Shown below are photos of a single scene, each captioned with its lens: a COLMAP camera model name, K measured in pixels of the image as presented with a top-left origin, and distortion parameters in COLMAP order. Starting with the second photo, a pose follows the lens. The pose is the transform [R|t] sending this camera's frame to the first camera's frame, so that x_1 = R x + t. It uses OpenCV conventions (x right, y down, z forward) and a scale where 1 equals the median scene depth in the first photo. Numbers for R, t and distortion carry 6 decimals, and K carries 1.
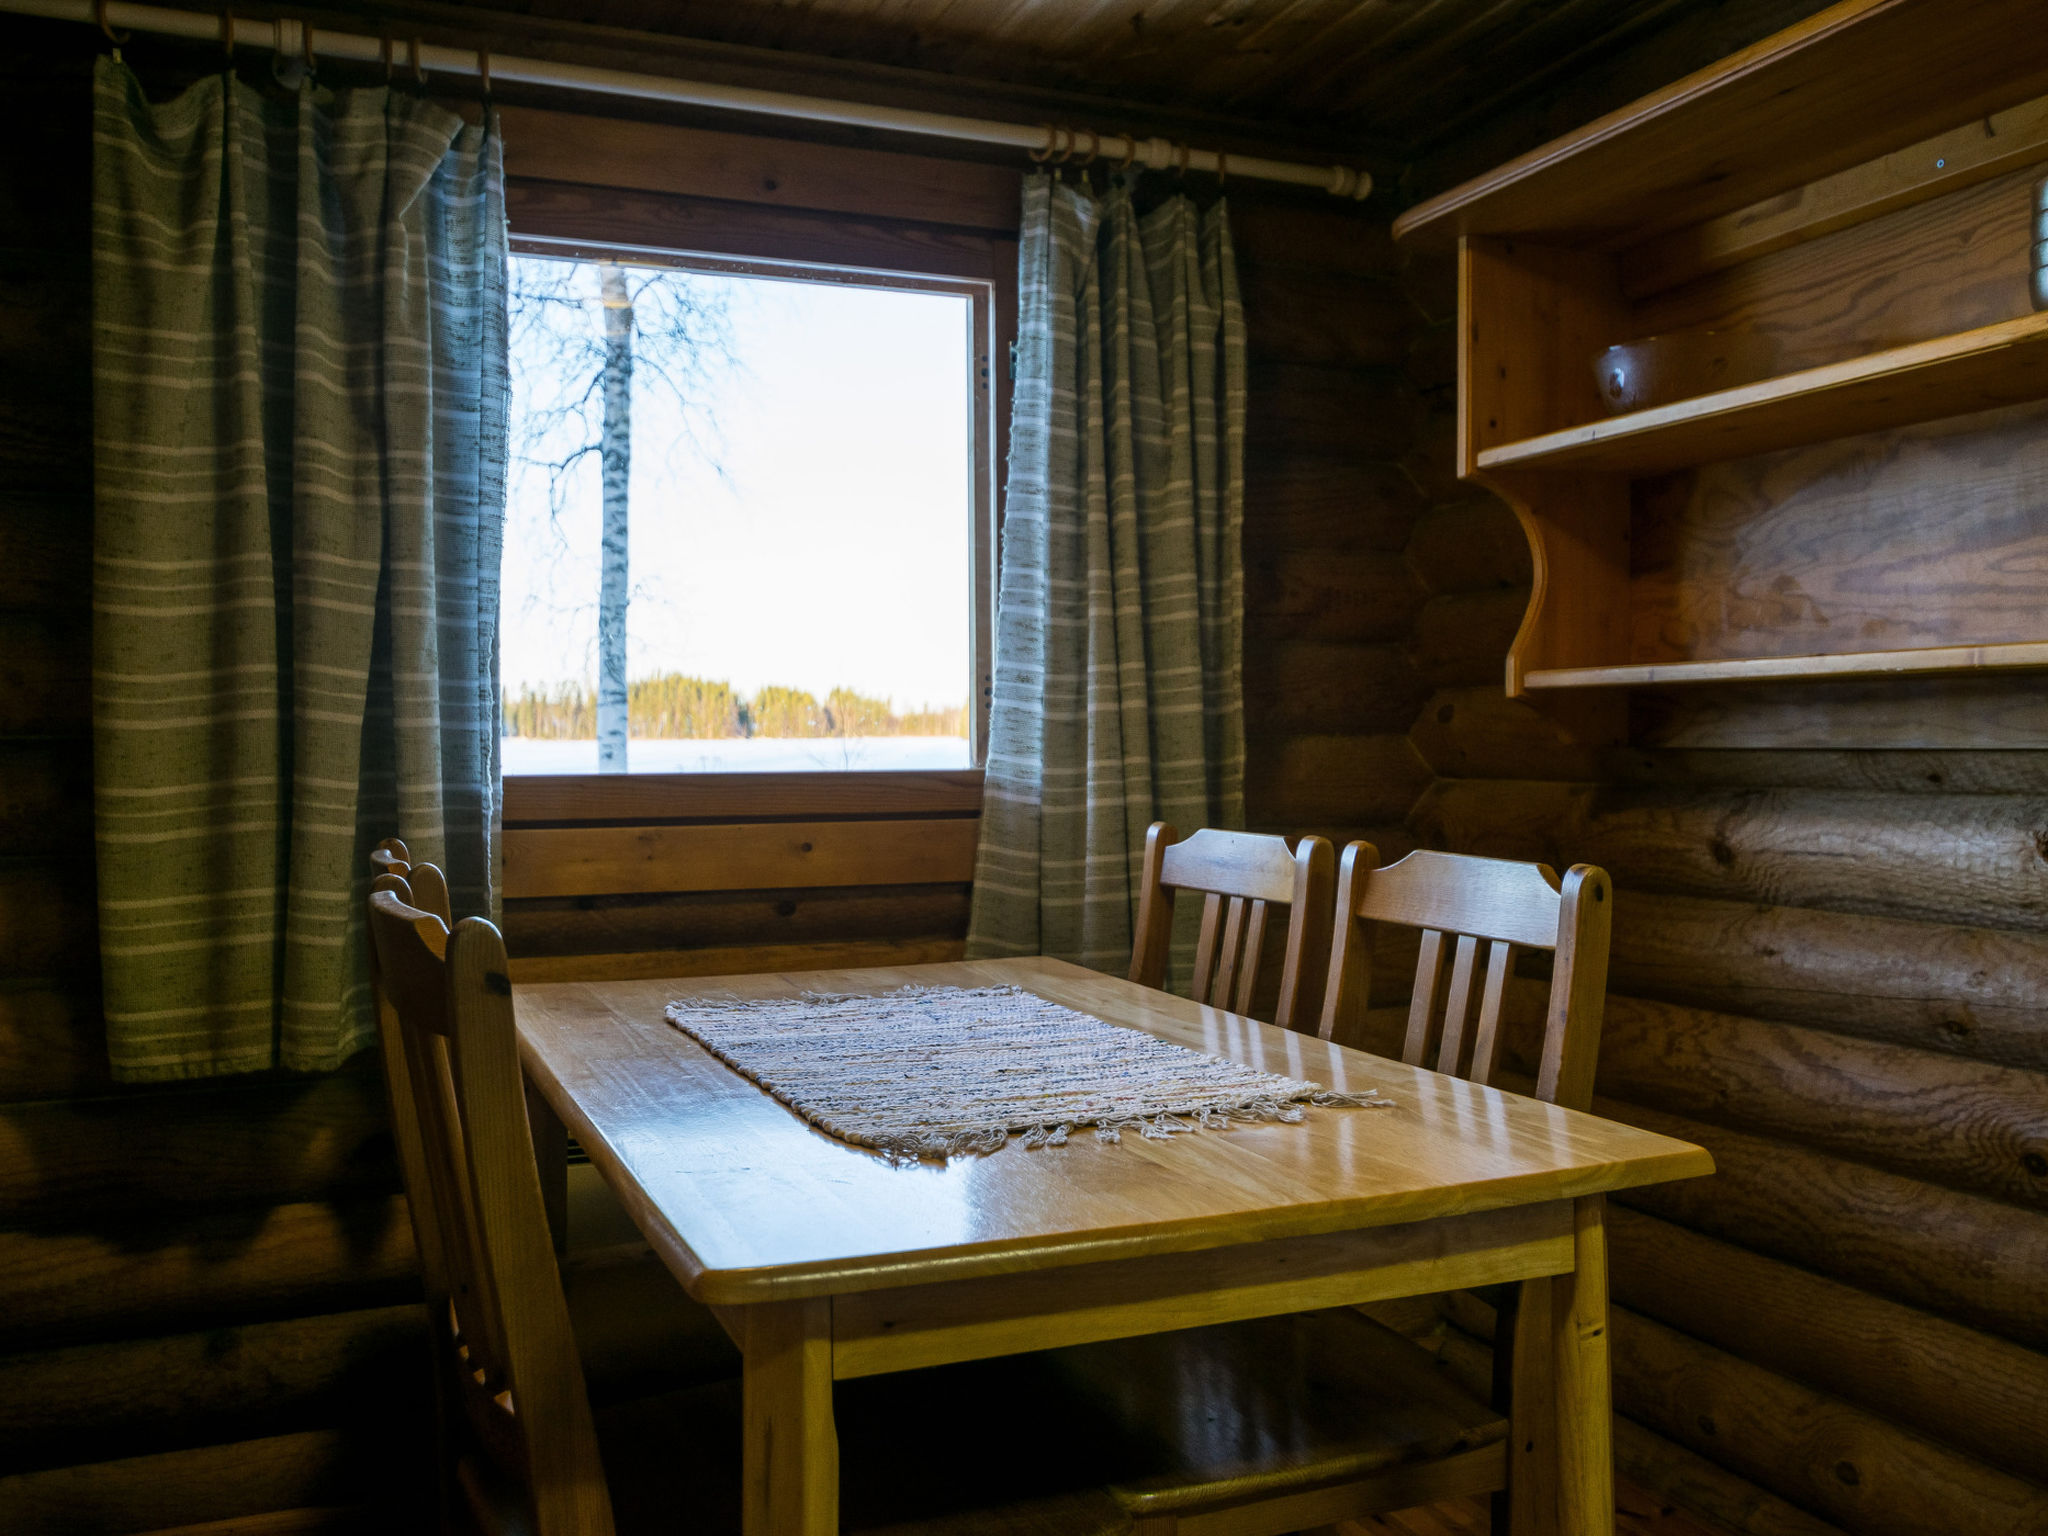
lens RADIAL K [[1732.0, 0, 1019.6], [0, 1732.0, 762.4], [0, 0, 1]] dist [0.008601, 0.007030]
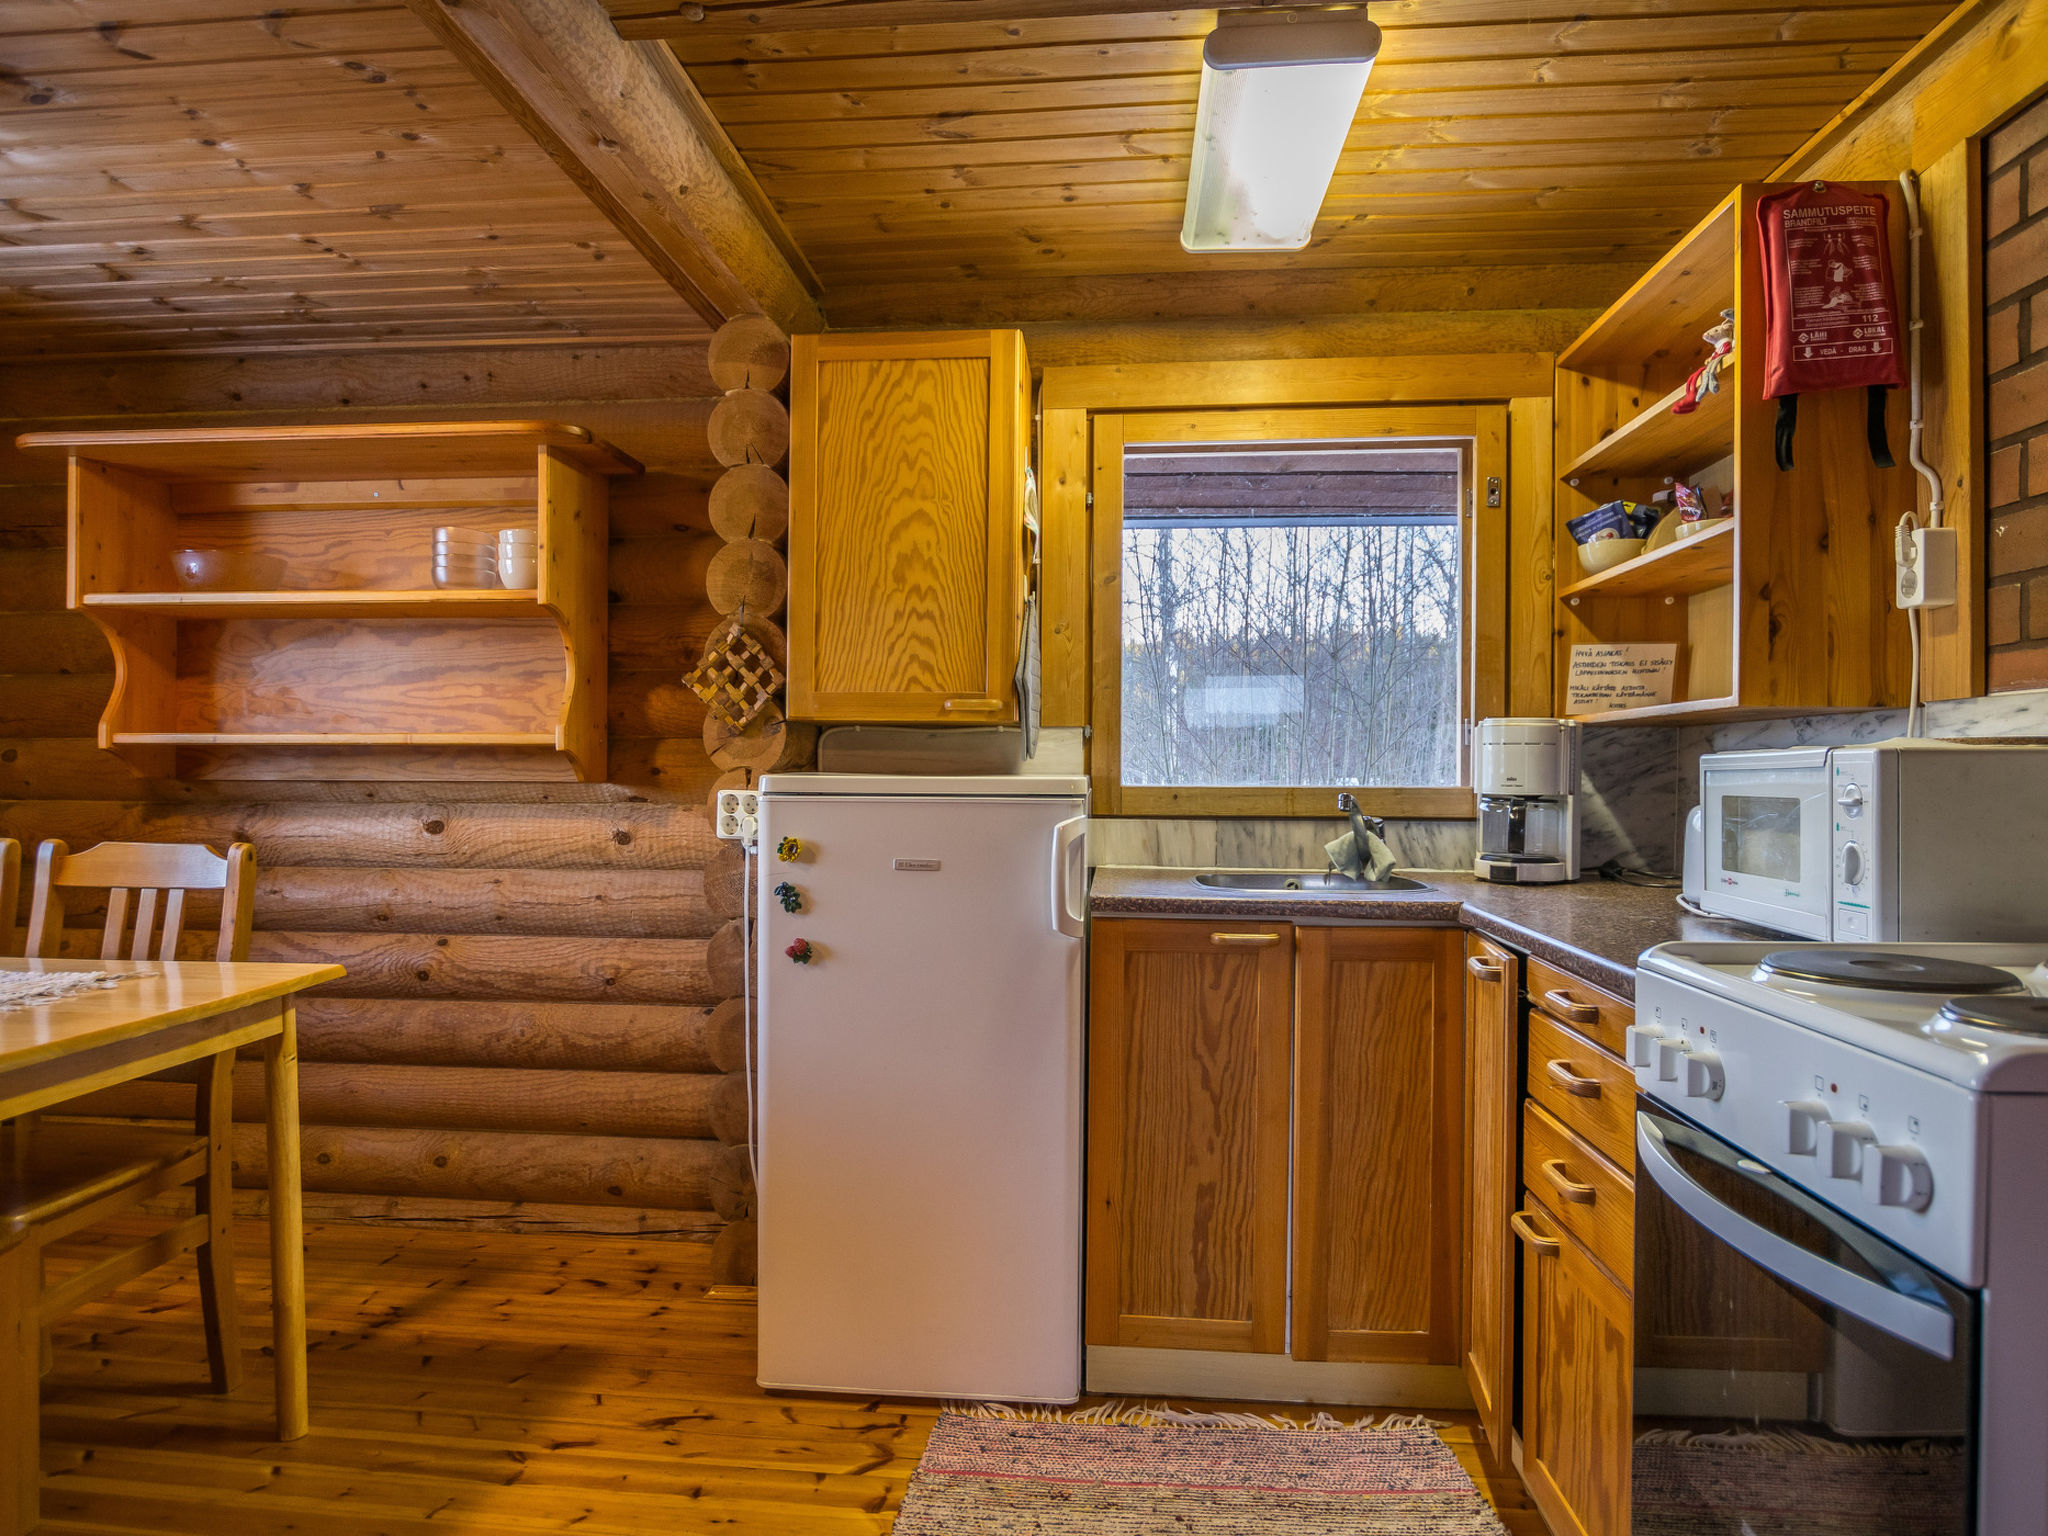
lens RADIAL K [[1206.0, 0, 1020.5], [0, 1206.0, 787.3], [0, 0, 1]] dist [-0.015556, -0.002289]
pose [[0.454397, -0.009746, 0.890746, -0.367227], [0.004744, 0.999952, 0.008521, -0.008330], [-0.890786, 0.000354, 0.454422, -0.299655]]
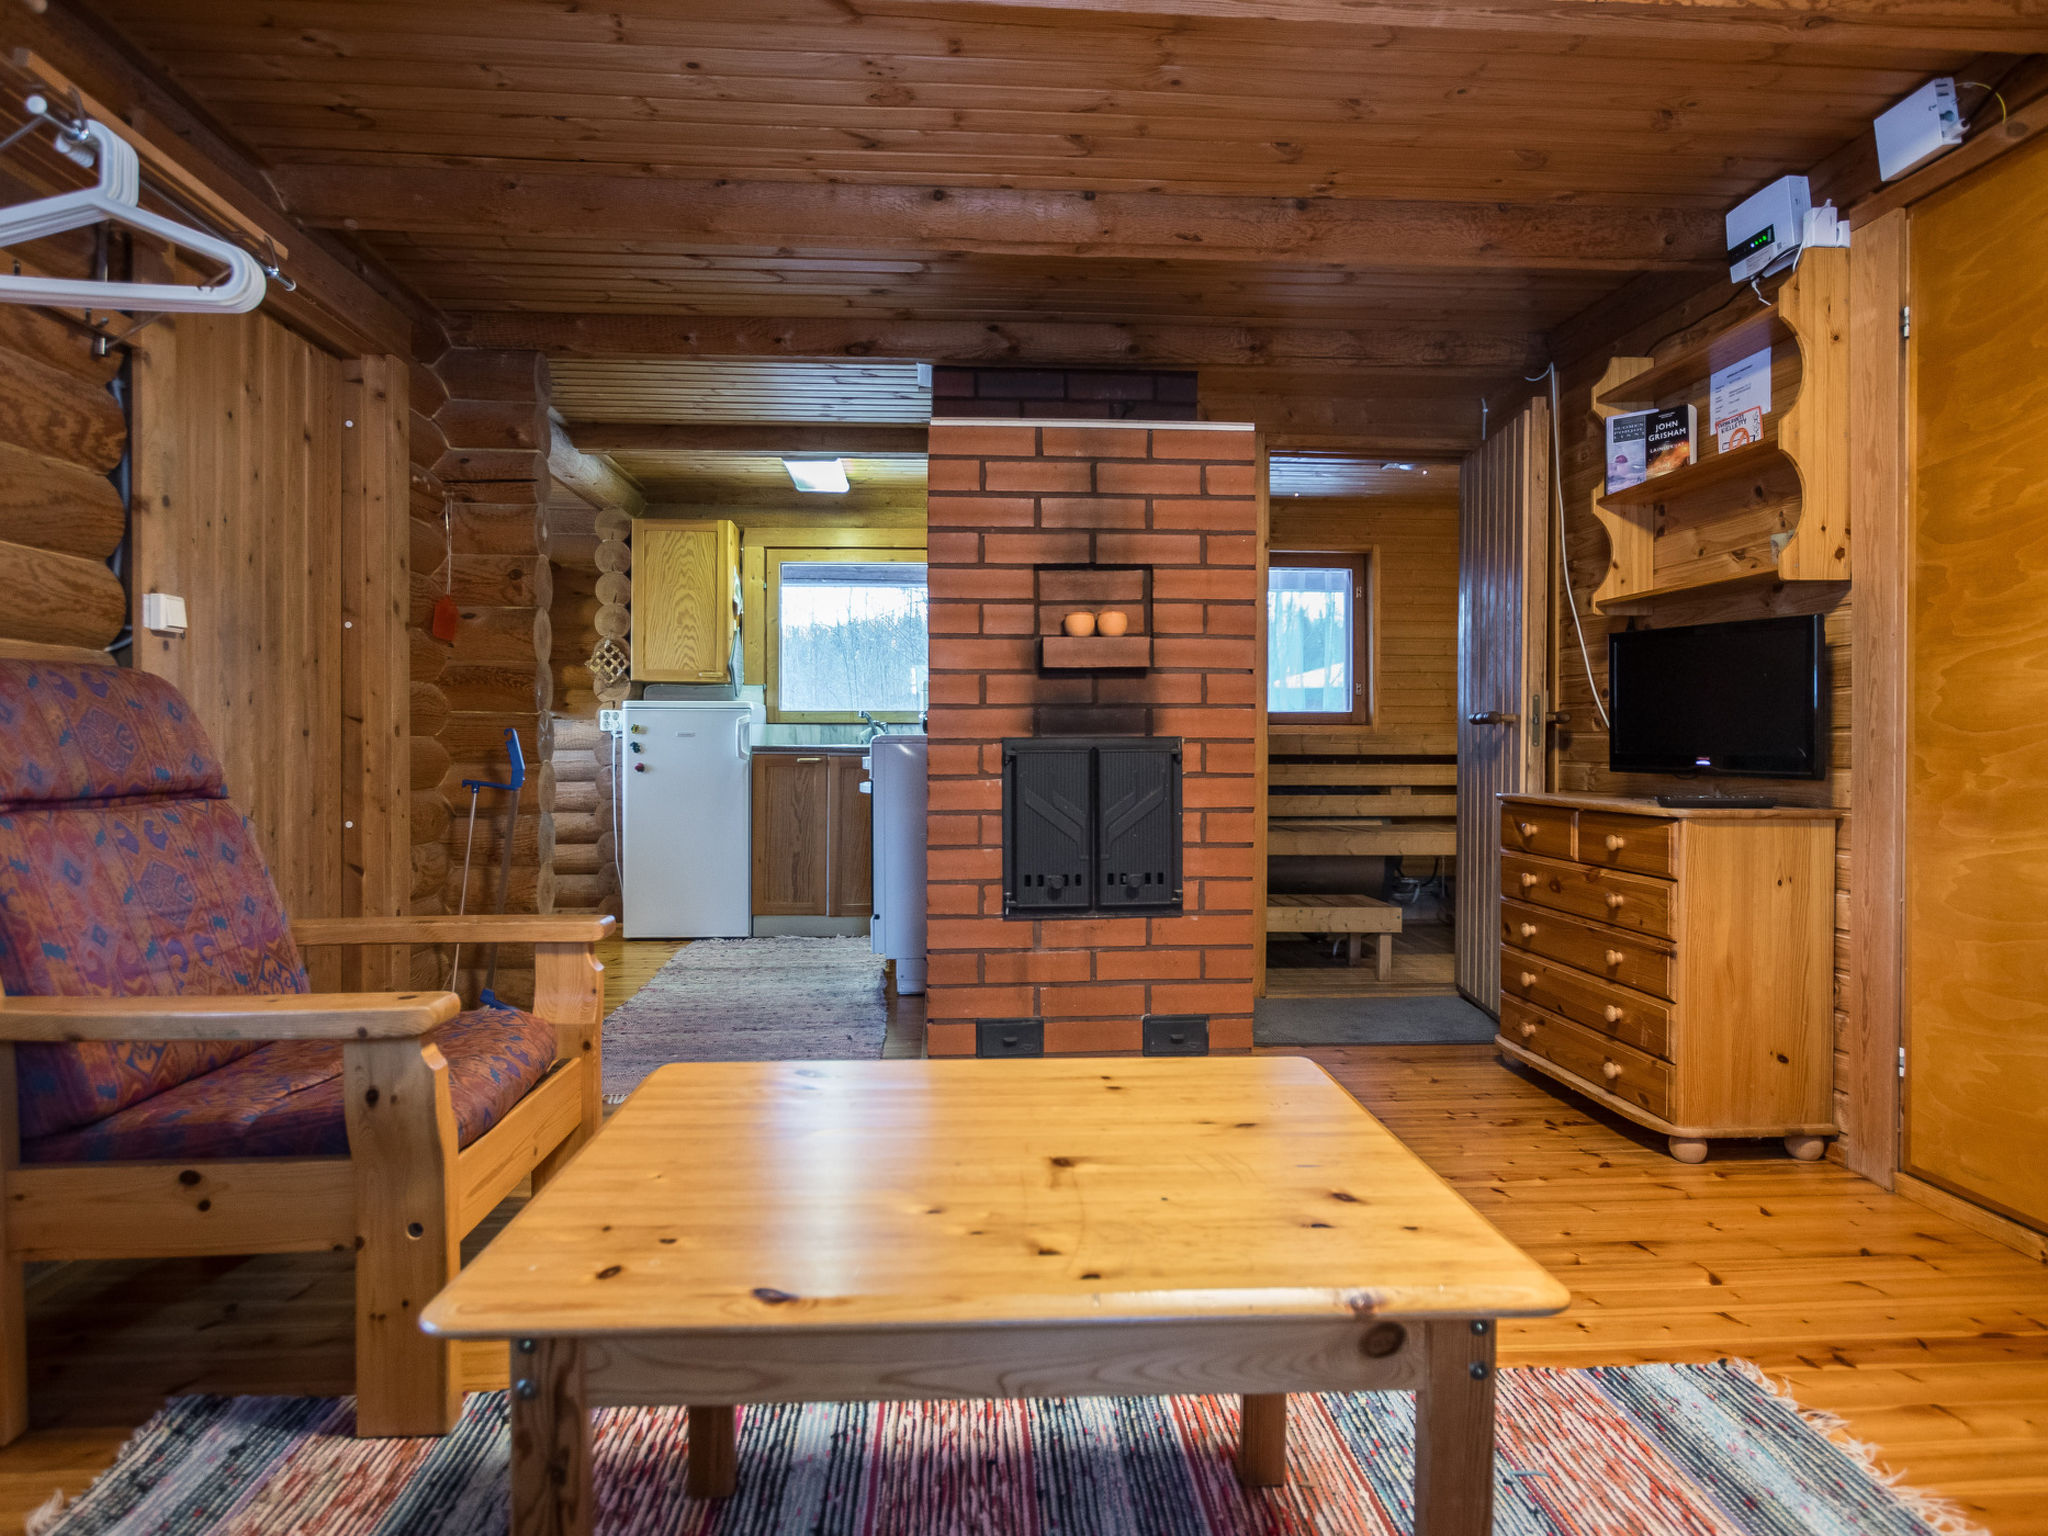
lens RADIAL K [[1164.4, 0, 1013.3], [0, 1164.4, 764.5], [0, 0, 1]] dist [-0.004124, -0.000133]
pose [[0.309910, -0.015808, 0.950634, -1.967543], [0.008548, 0.999868, 0.013840, 0.119551], [-0.950727, 0.003837, 0.310004, -1.415249]]
